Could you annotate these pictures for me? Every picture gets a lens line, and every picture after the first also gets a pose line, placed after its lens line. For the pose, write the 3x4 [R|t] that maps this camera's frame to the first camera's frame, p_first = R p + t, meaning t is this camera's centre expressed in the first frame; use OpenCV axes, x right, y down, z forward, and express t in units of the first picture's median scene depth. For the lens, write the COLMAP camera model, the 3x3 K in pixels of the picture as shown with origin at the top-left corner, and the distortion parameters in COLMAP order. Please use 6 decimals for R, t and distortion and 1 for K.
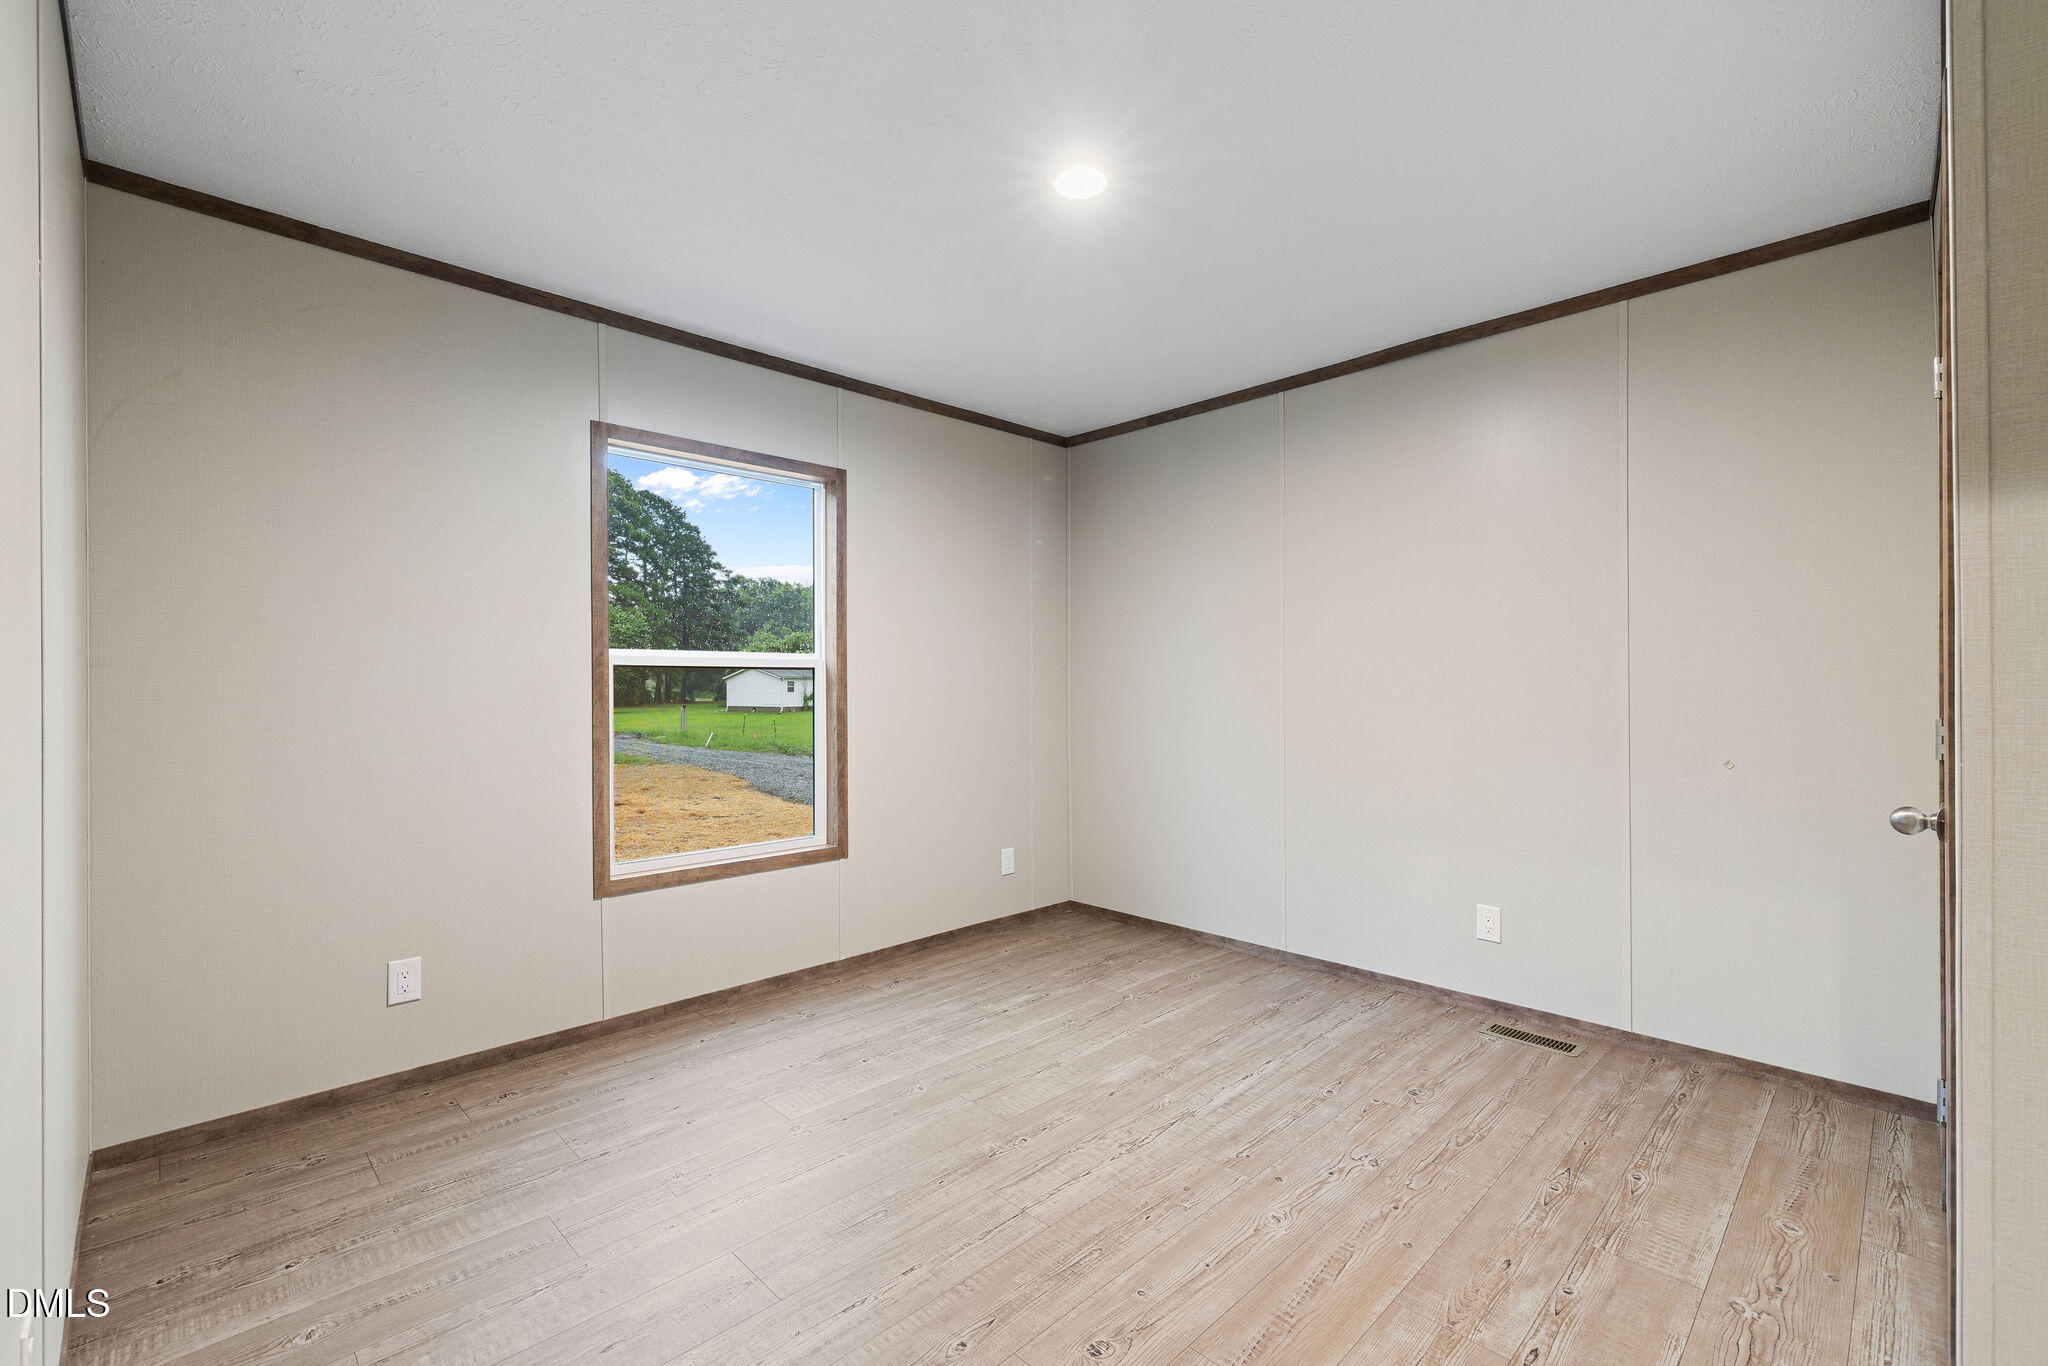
lens RADIAL K [[859.3, 0, 1059.4], [0, 859.3, 634.7], [0, 0, 1]] dist [0.002409, -0.000021]
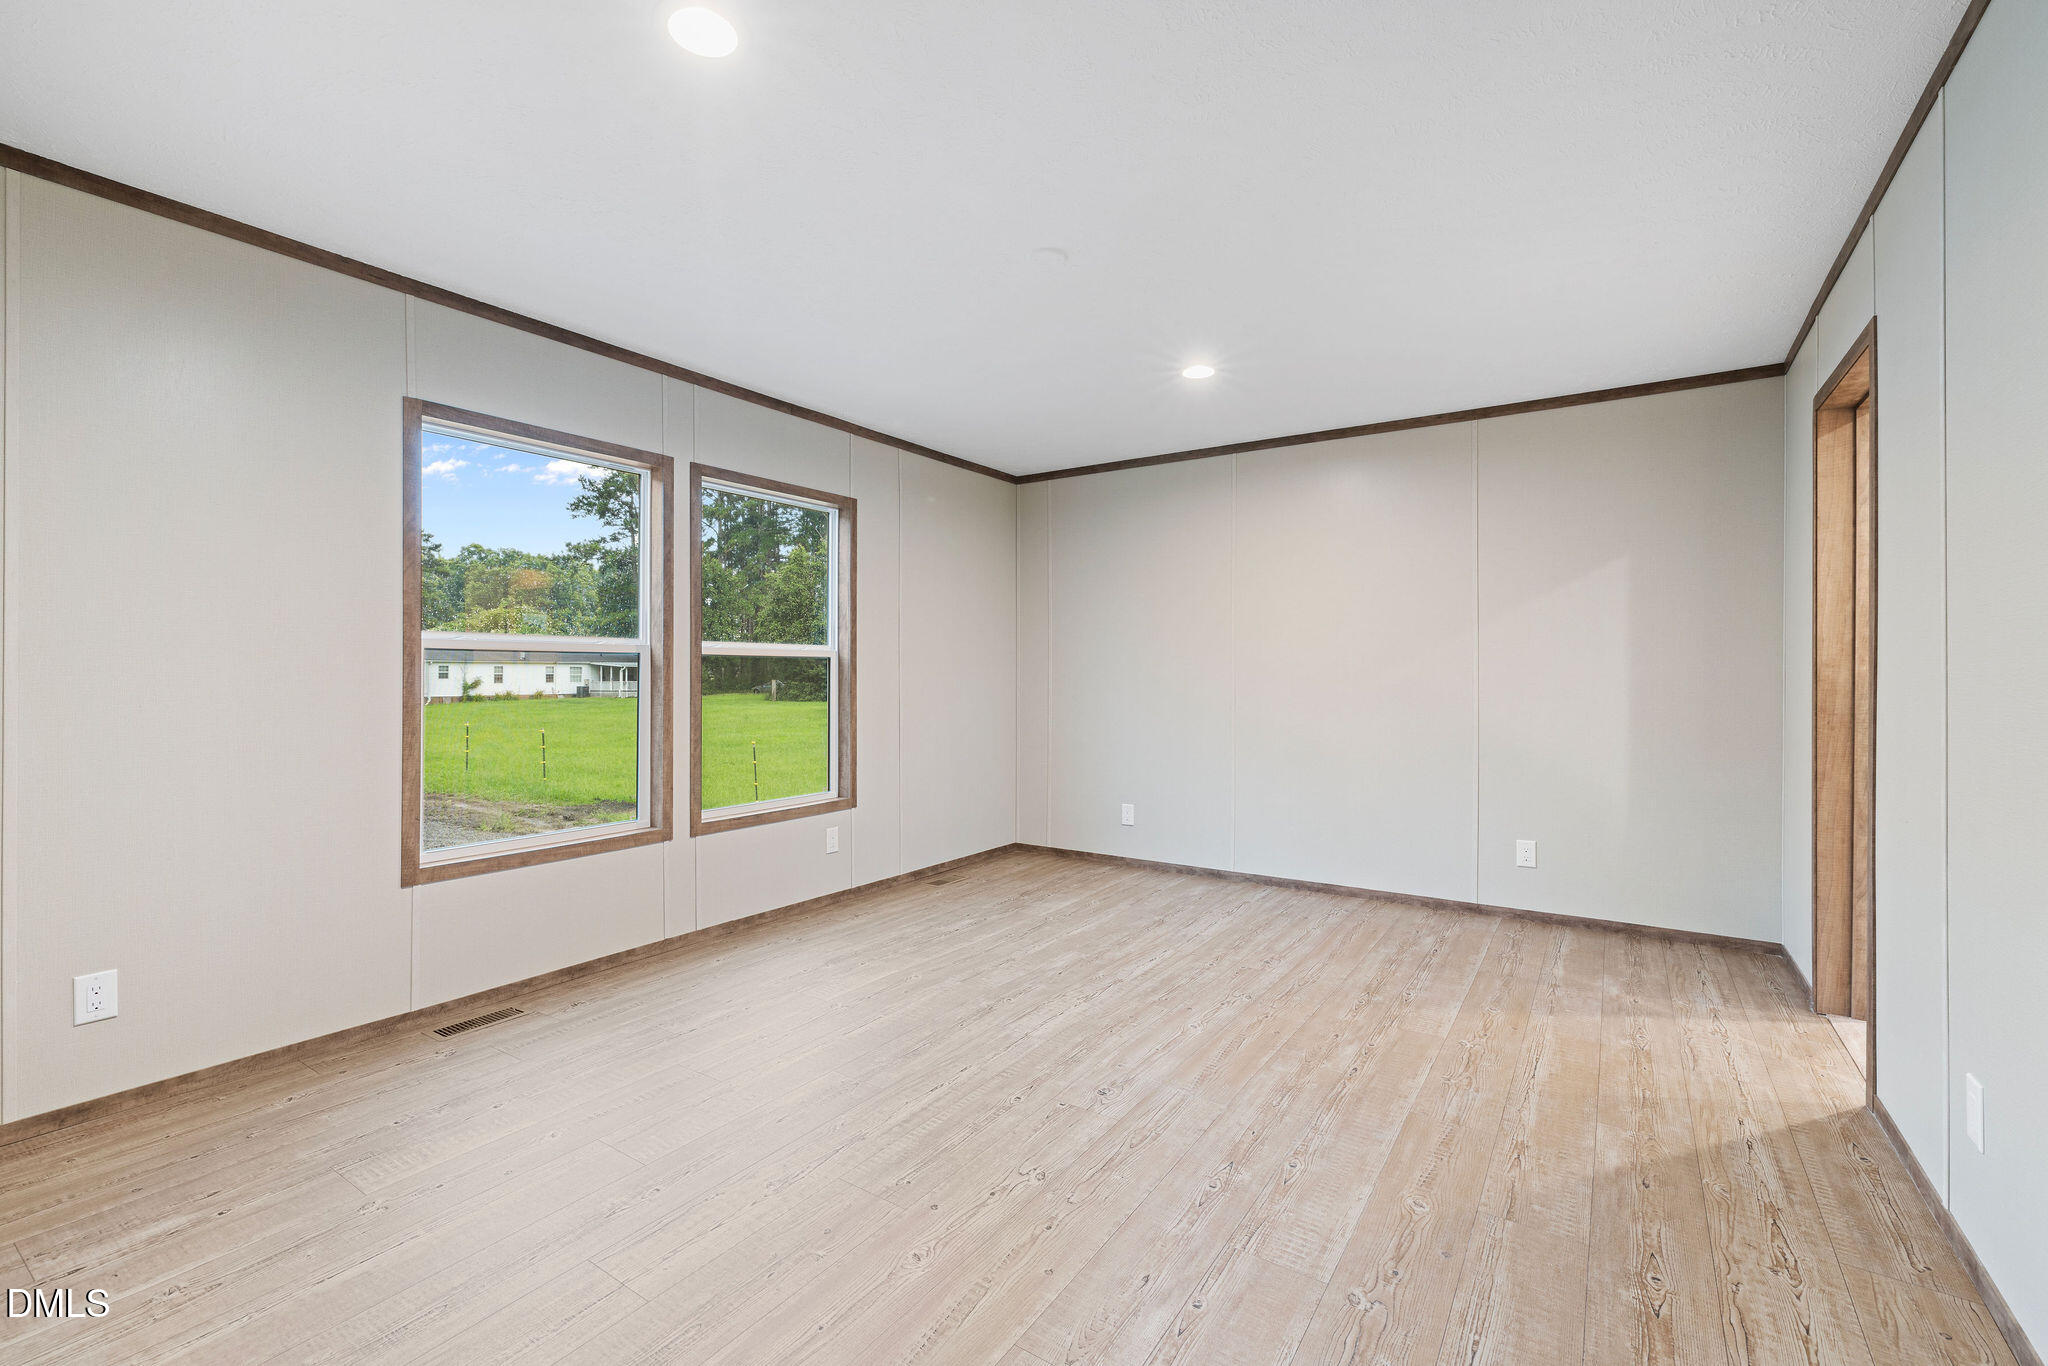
lens RADIAL K [[881.6, 0, 1024.3], [0, 881.6, 671.7], [0, 0, 1]] dist [0.000029, 0.001139]
pose [[0.984033, 0.009850, 0.177714, -0.249912], [-0.021156, 0.997862, 0.061836, -0.030301], [-0.176725, -0.064609, 0.982137, -0.336085]]
